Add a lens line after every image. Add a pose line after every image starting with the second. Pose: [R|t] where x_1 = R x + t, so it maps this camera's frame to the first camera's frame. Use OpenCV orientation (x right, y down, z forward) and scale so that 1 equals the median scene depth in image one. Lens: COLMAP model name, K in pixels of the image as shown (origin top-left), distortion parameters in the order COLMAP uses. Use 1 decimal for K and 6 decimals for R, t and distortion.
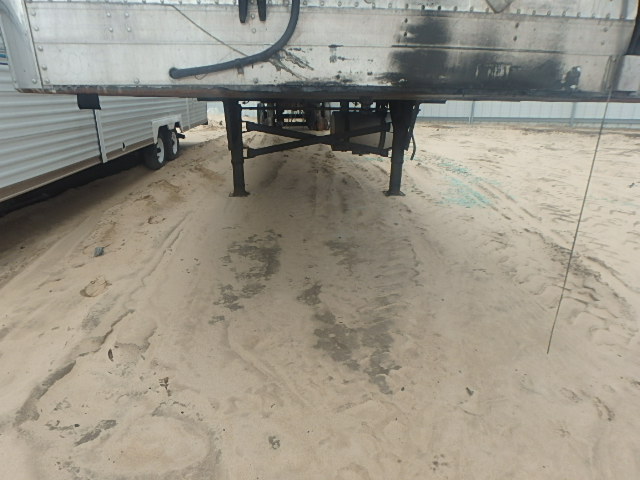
lens RADIAL K [[398.3, 0, 320.0], [0, 398.3, 238.0], [0, 0, 1]] dist [-0.031252, 0.003029]
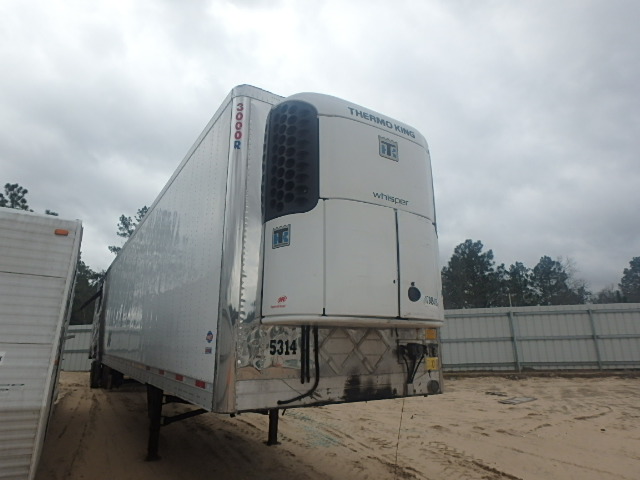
lens RADIAL K [[398.3, 0, 324.2], [0, 398.3, 237.6], [0, 0, 1]] dist [-0.031252, 0.003029]
pose [[0.882550, 0.112158, 0.456646, -0.525786], [0.160145, 0.841385, -0.516164, 0.030975], [-0.442107, 0.528670, 0.724603, -0.617821]]
